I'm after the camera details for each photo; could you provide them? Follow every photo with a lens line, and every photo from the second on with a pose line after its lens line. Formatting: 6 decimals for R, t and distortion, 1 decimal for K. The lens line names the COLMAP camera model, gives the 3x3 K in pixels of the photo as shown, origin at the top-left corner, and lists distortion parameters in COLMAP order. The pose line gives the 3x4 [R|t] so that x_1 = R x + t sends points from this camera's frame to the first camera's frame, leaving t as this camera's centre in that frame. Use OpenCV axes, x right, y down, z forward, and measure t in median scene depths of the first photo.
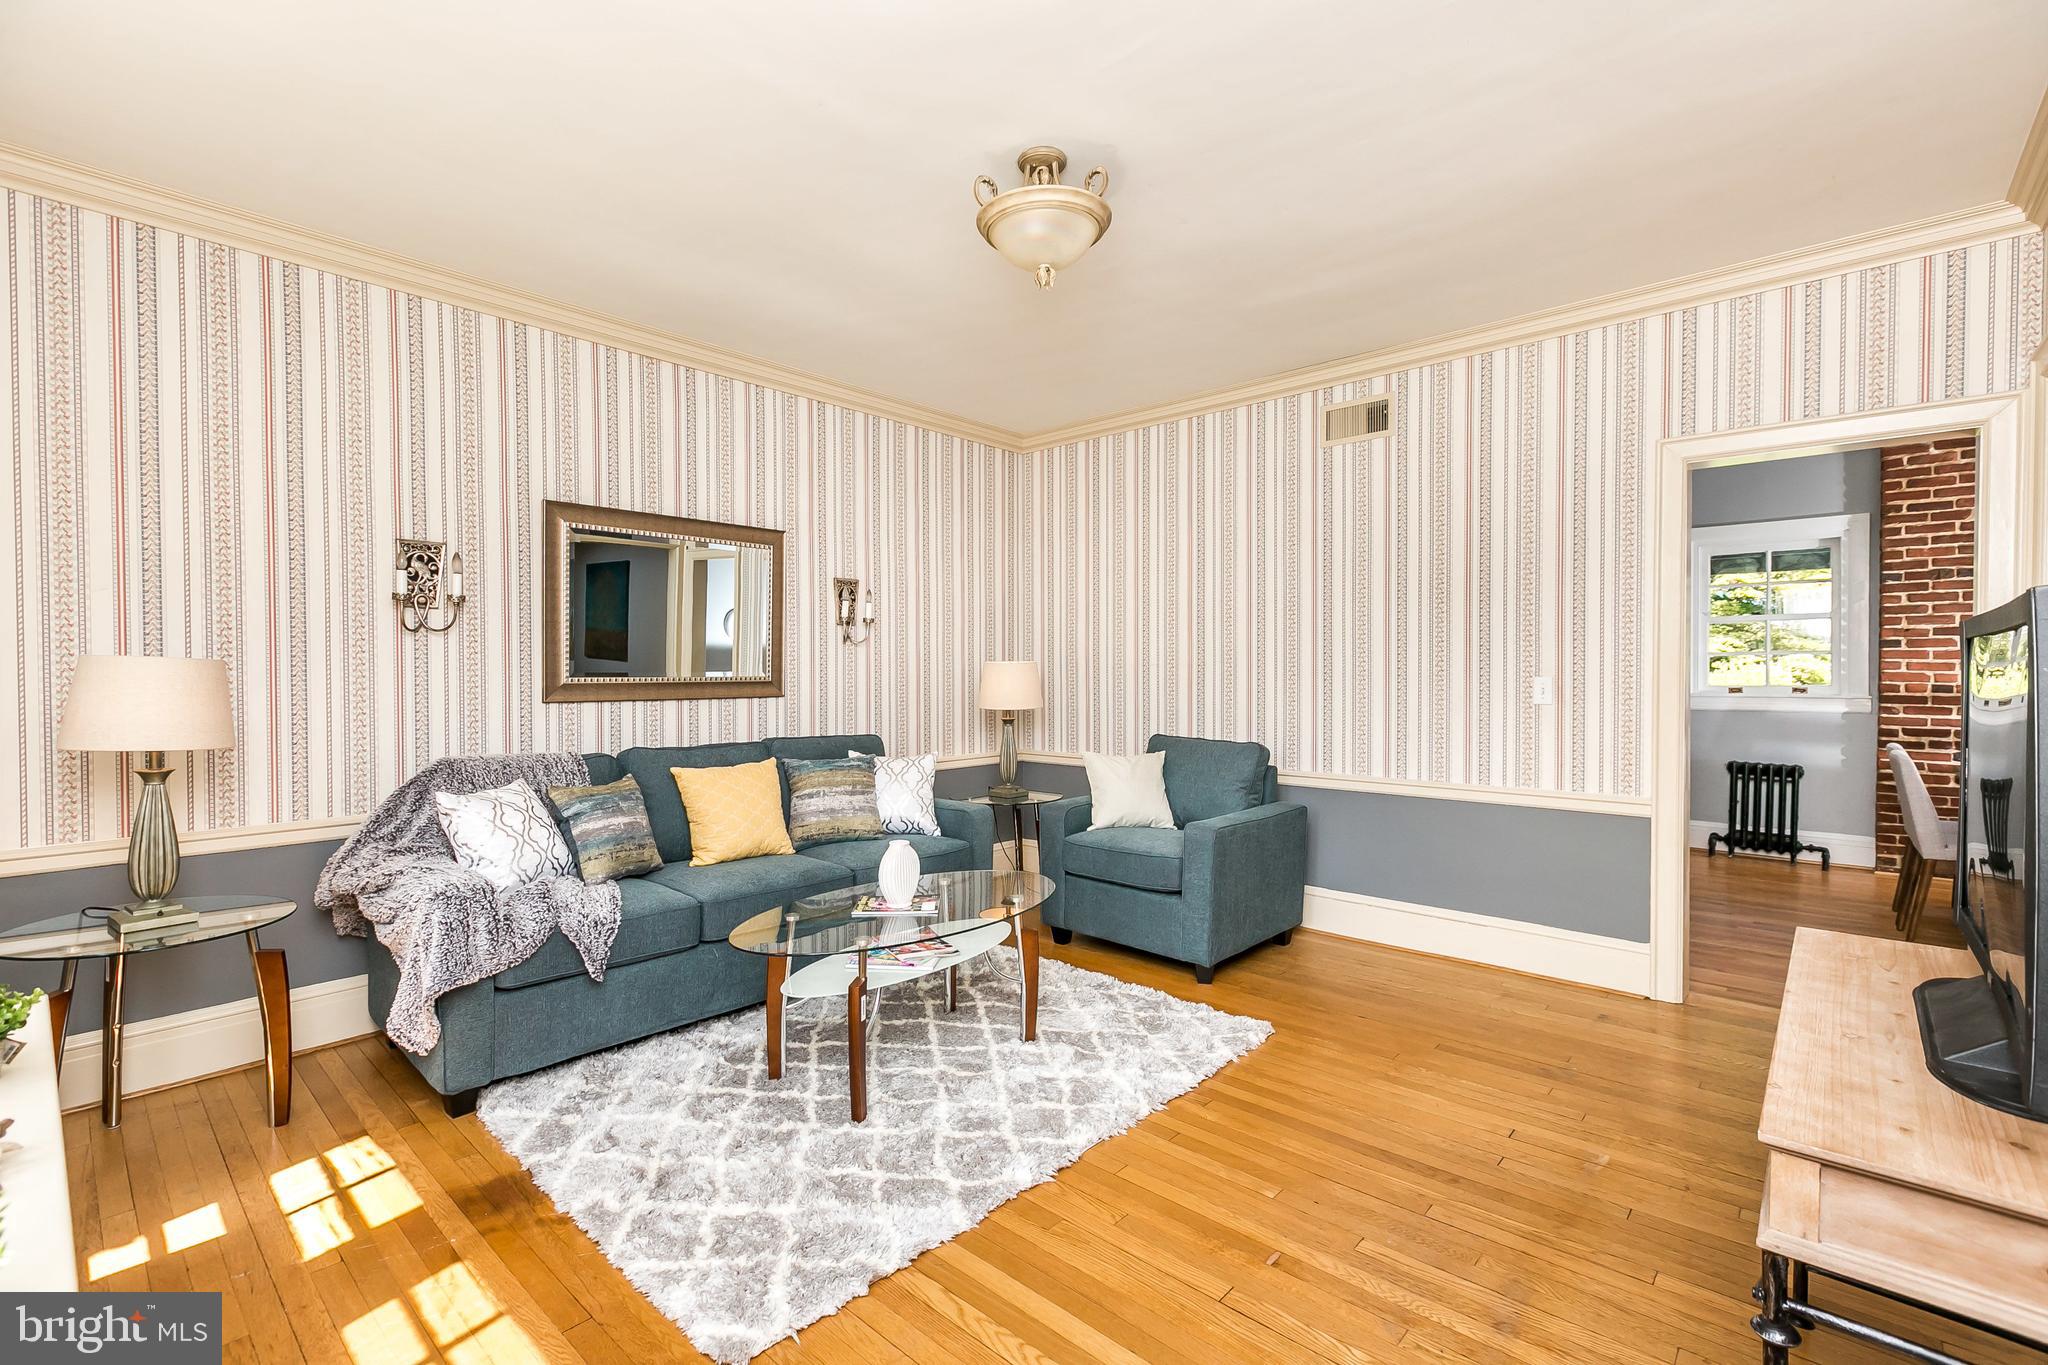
lens RADIAL K [[911.2, 0, 1024.2], [0, 911.2, 677.1], [0, 0, 1]] dist [0.000986, 0.000415]
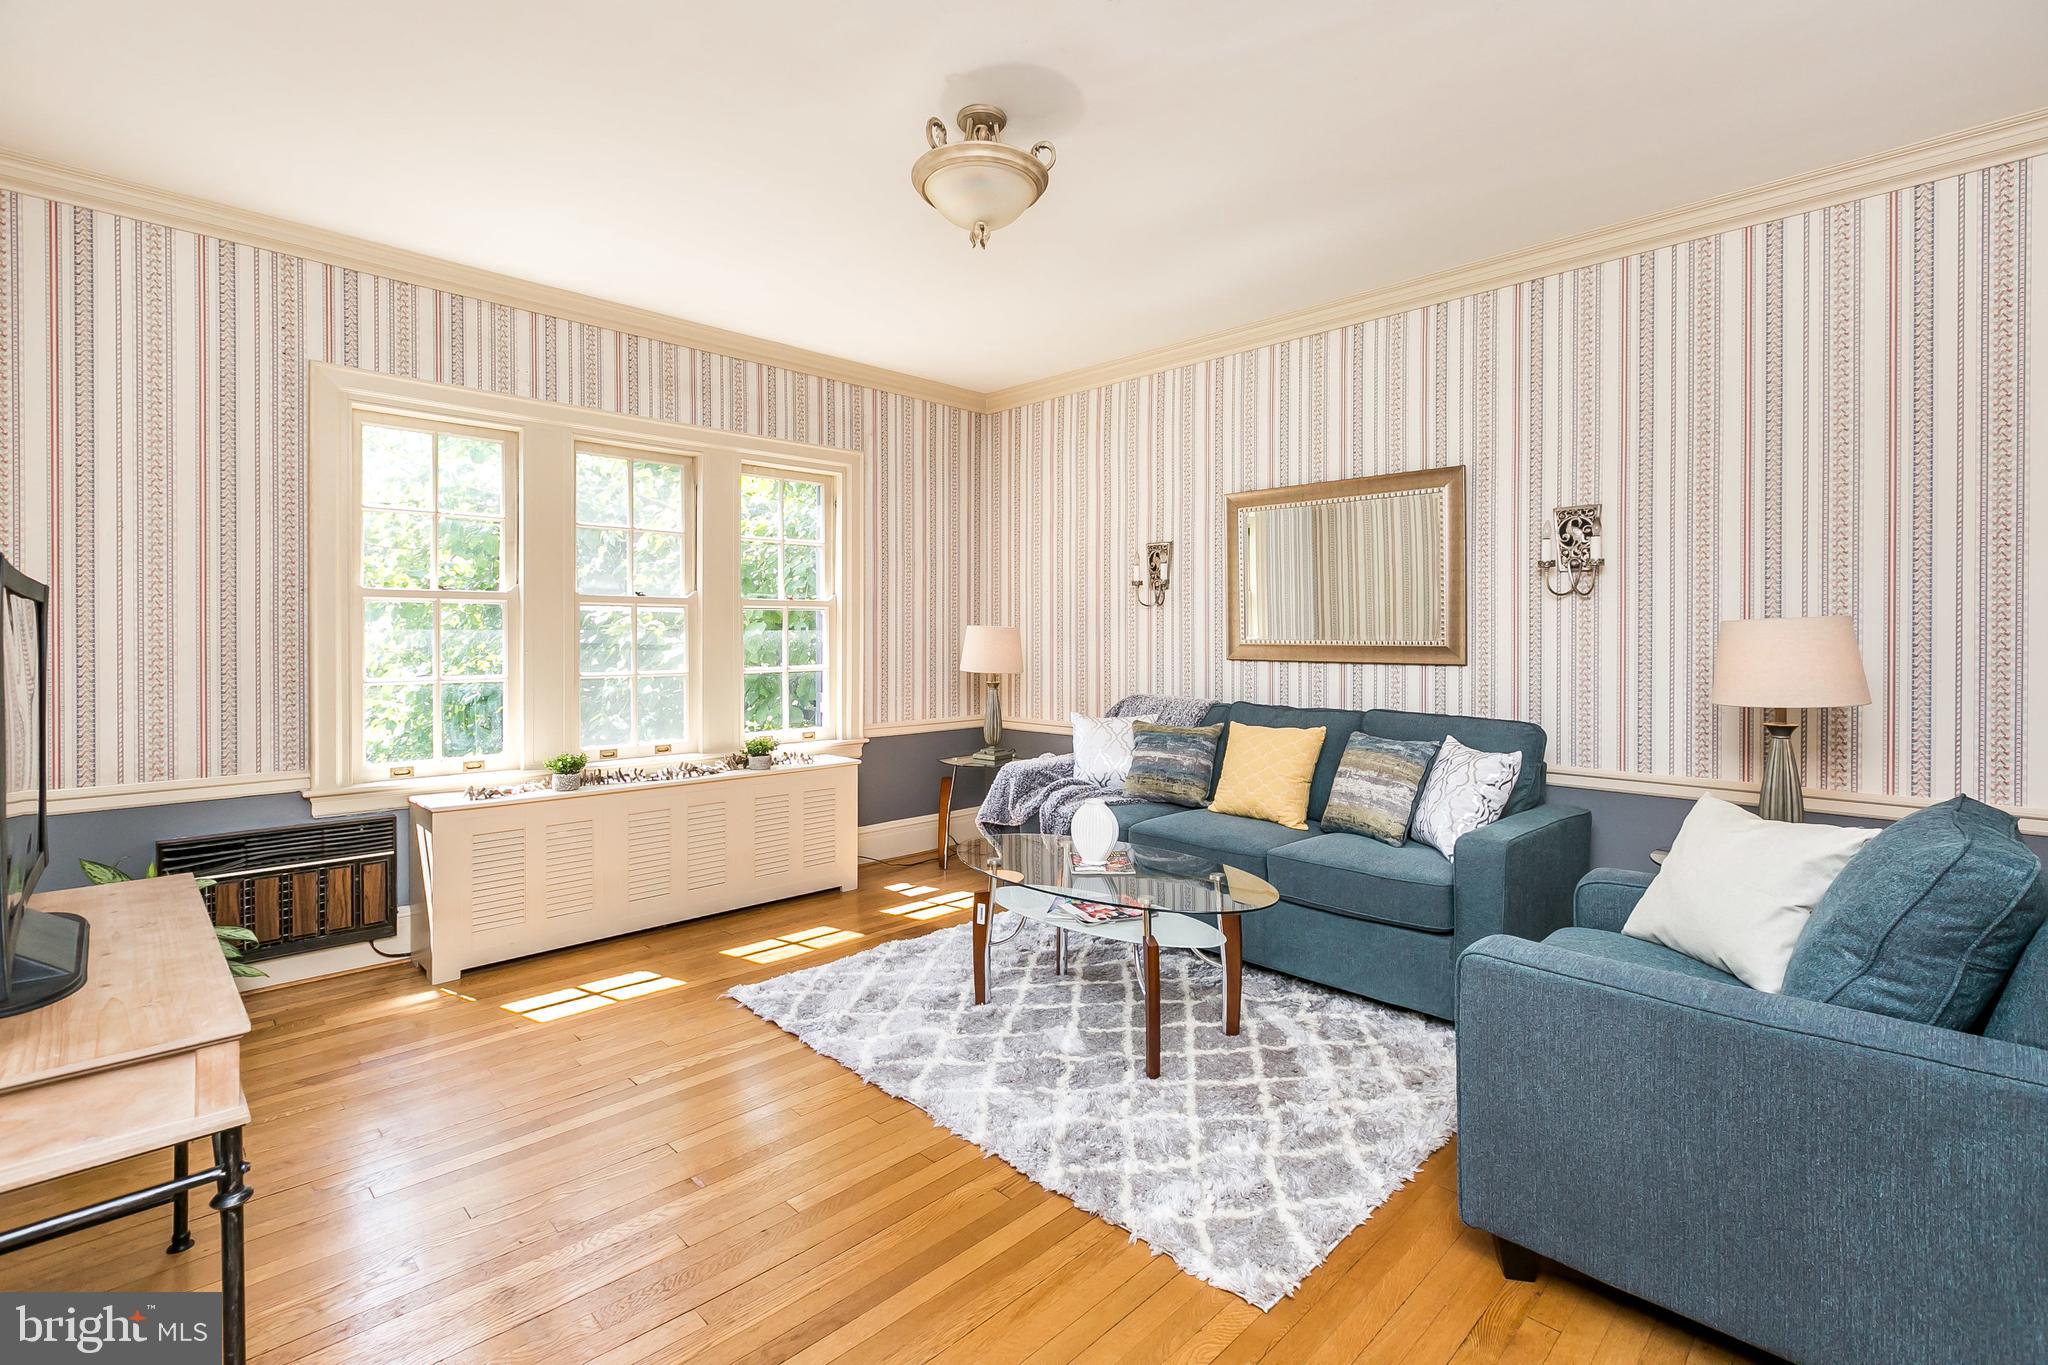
lens RADIAL K [[927.6, 0, 1019.6], [0, 927.6, 642.7], [0, 0, 1]] dist [-0.032932, 0.000029]
pose [[-0.065046, 0.010936, -0.997822, 0.608100], [-0.006196, 0.999916, 0.011362, -0.005944], [0.997863, 0.006922, -0.064973, 0.663471]]
